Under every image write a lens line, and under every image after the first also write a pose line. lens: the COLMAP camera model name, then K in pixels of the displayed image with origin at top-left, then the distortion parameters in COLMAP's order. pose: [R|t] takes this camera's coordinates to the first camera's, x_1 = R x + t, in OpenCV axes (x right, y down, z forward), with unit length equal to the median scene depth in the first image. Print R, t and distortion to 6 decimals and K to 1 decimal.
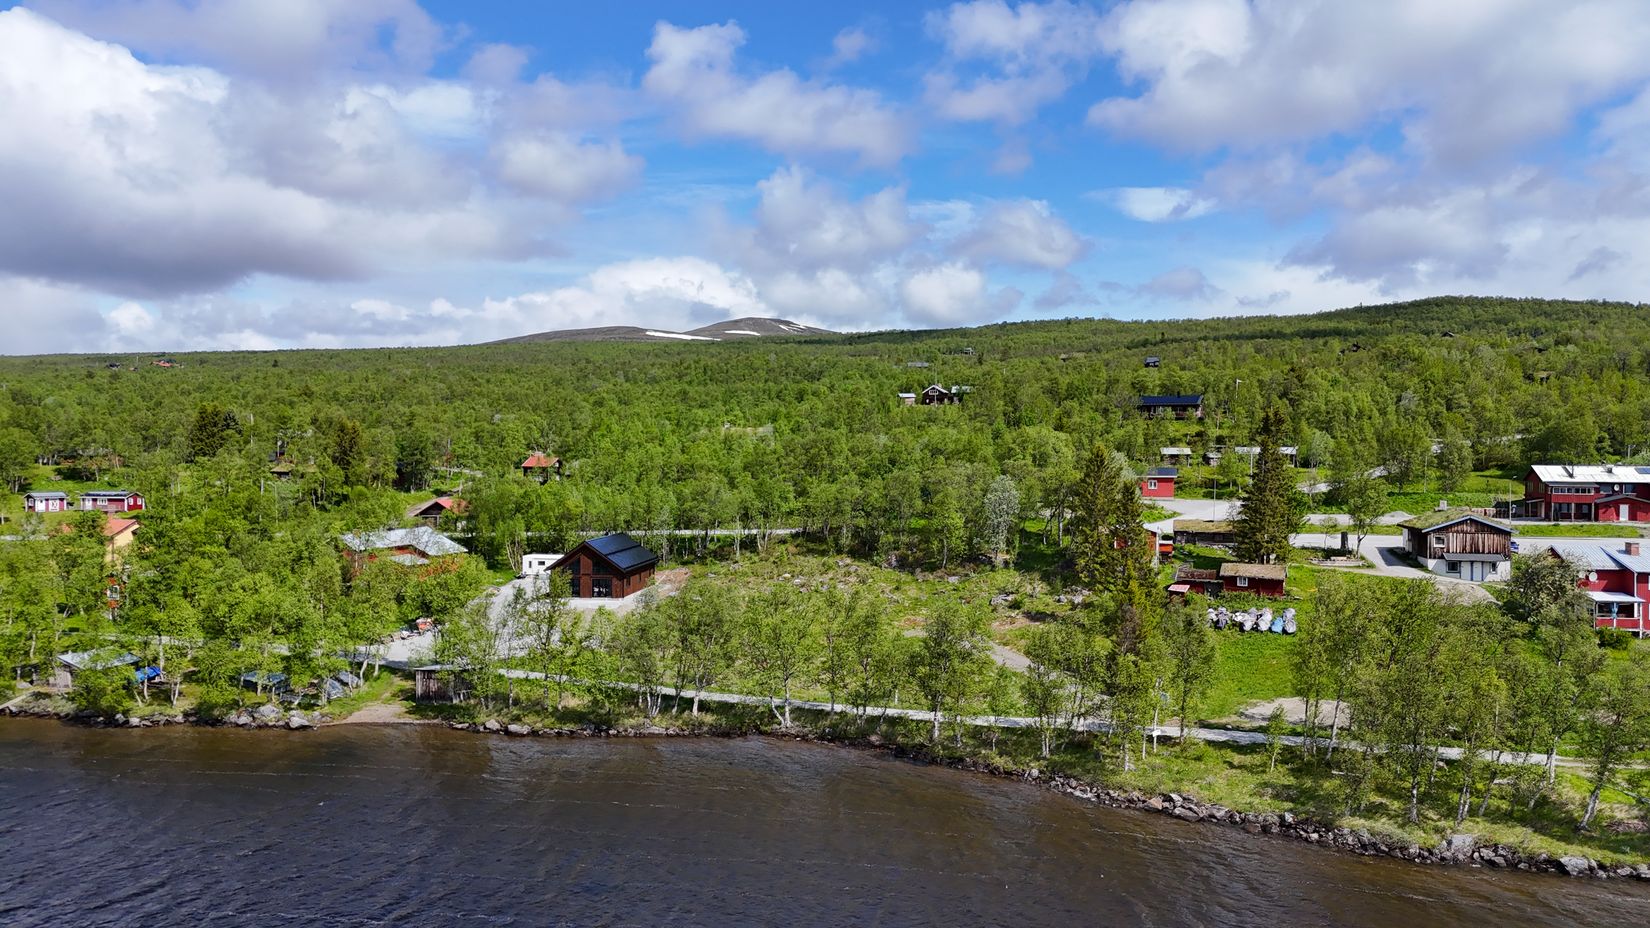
lens RADIAL K [[1215.6, 0, 822.8], [0, 1215.6, 480.4], [0, 0, 1]] dist [0.087128, -0.095639]
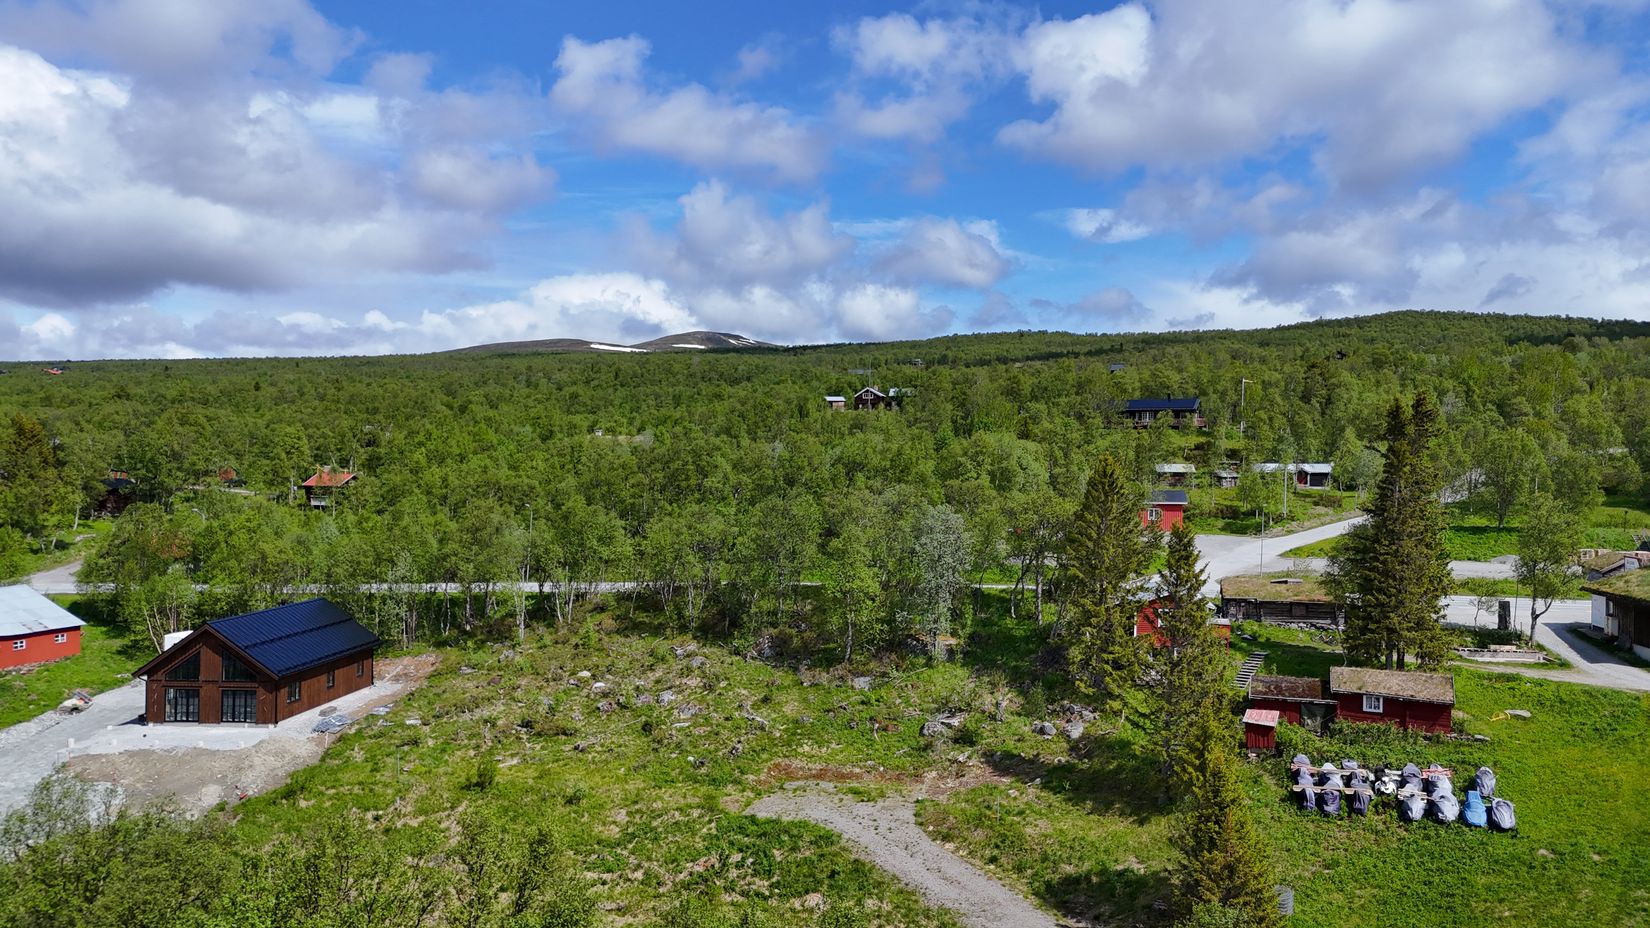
lens RADIAL K [[1215.6, 0, 830.3], [0, 1215.6, 436.5], [0, 0, 1]] dist [0.087128, -0.095639]
pose [[0.999009, 0.003389, 0.044385, 0.059259], [-0.001151, 0.998731, -0.050352, -0.007465], [-0.044499, 0.050251, 0.997745, 0.366161]]
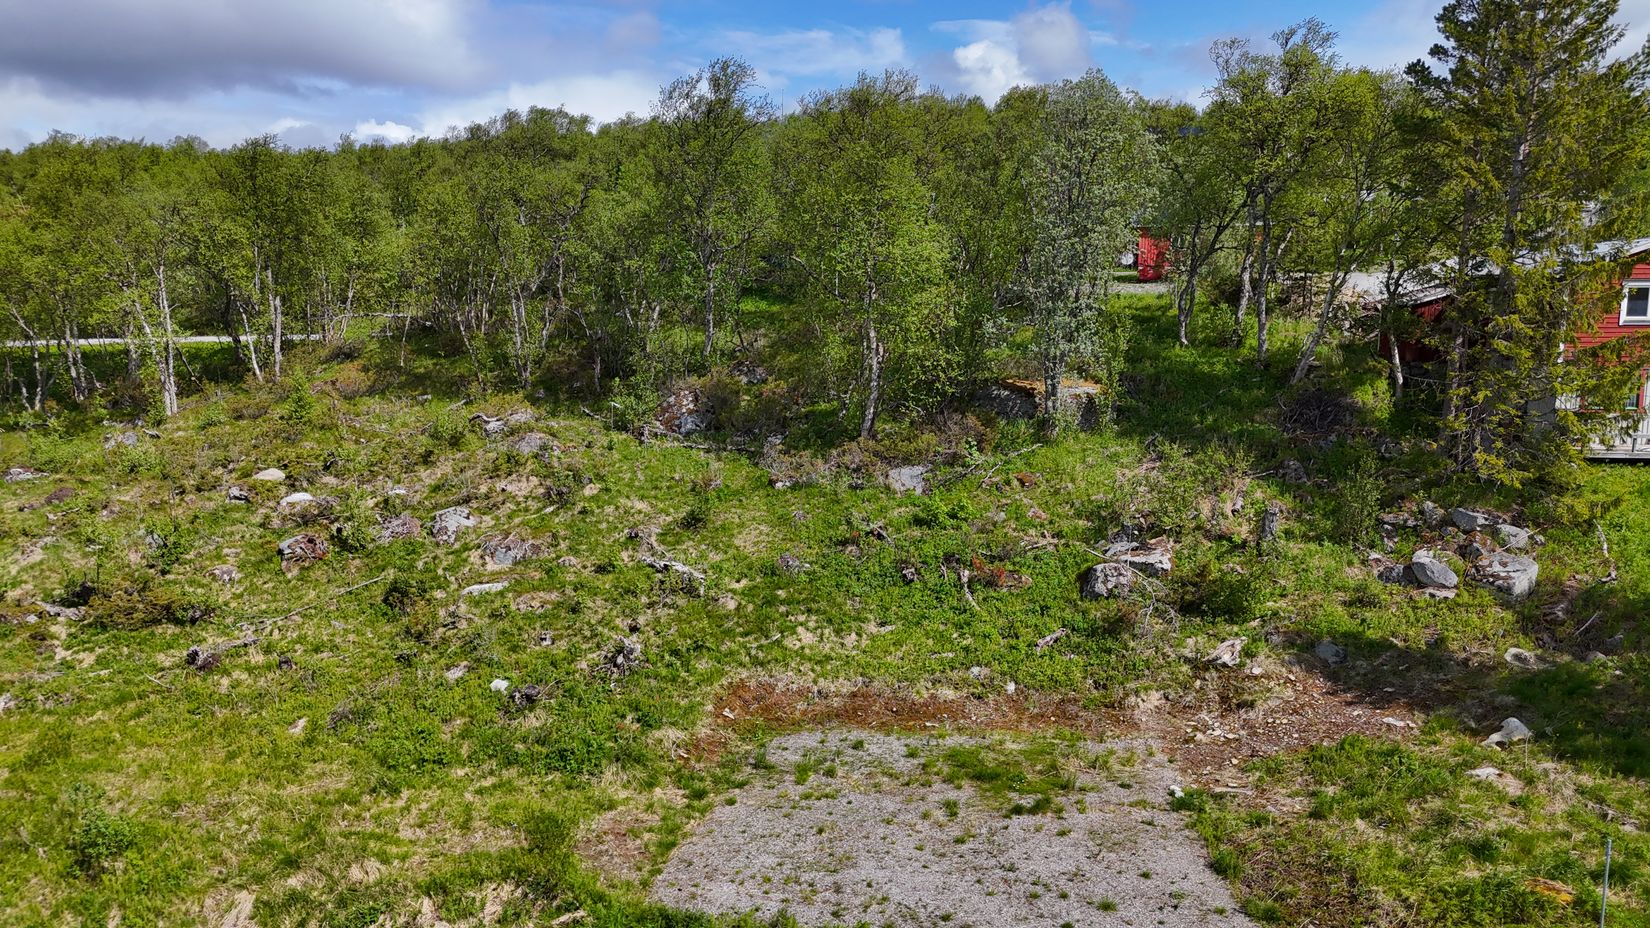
lens RADIAL K [[1215.6, 0, 829.4], [0, 1215.6, 471.1], [0, 0, 1]] dist [0.087128, -0.095639]
pose [[0.990673, -0.029156, 0.133107, 0.050619], [0.012529, 0.992193, 0.124084, 0.042856], [-0.135686, -0.121259, 0.983303, 0.675747]]
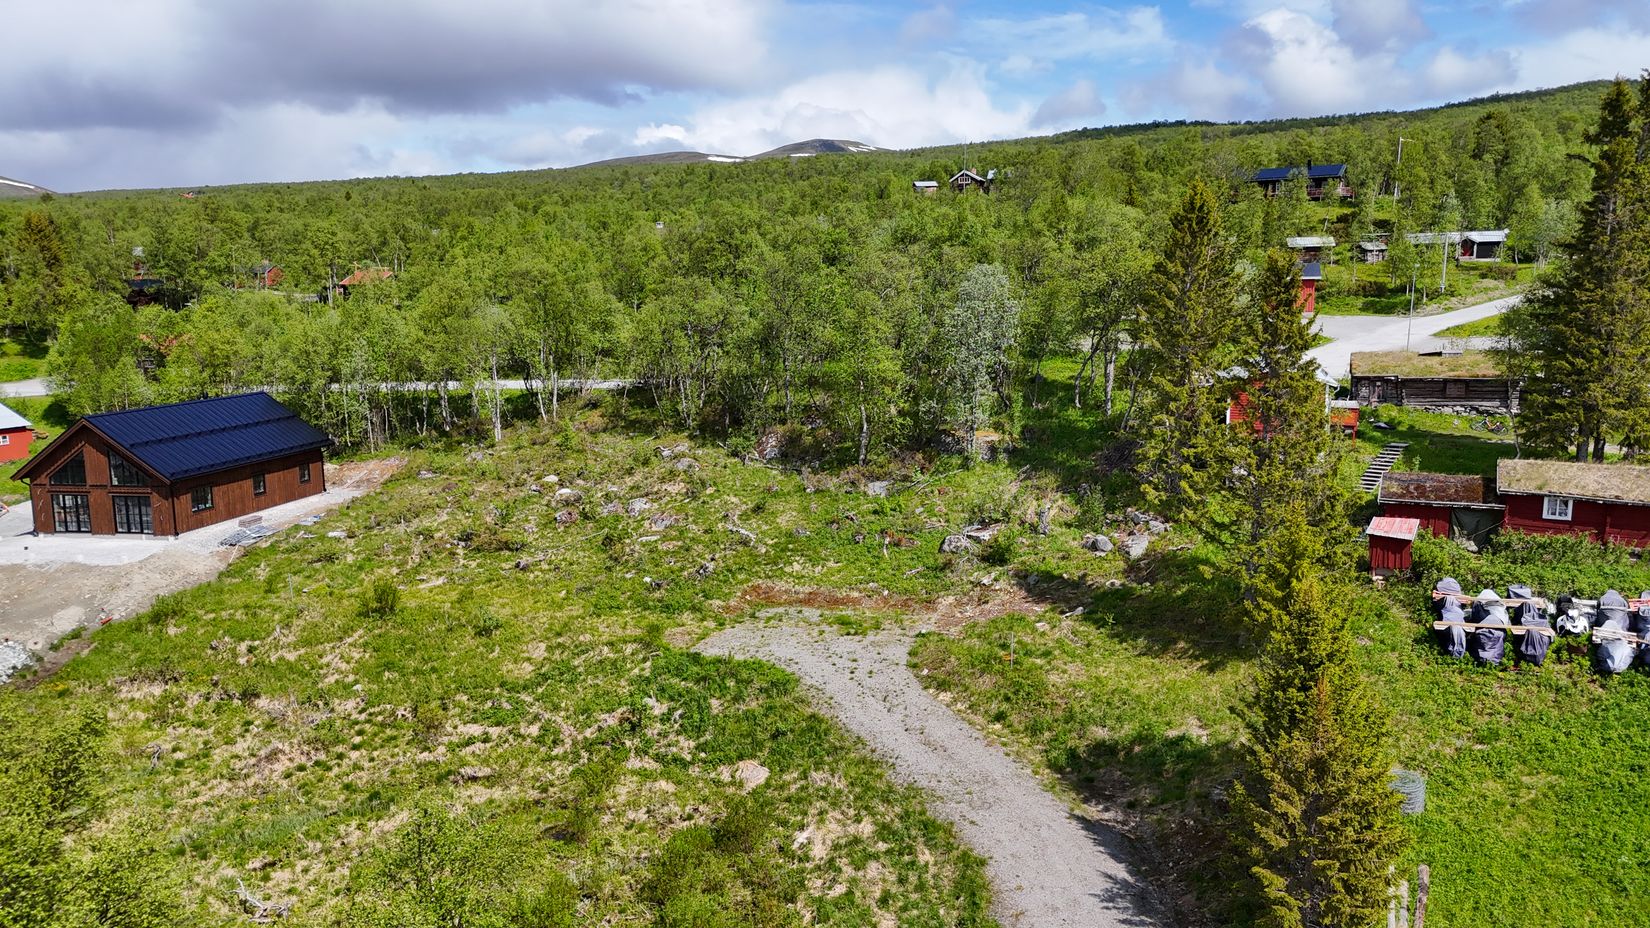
lens RADIAL K [[1215.6, 0, 831.3], [0, 1215.6, 451.0], [0, 0, 1]] dist [0.087128, -0.095639]
pose [[0.998136, -0.011547, -0.059933, 0.106936], [0.018218, 0.993544, 0.111976, 0.012299], [0.058253, -0.112859, 0.991902, 0.479973]]
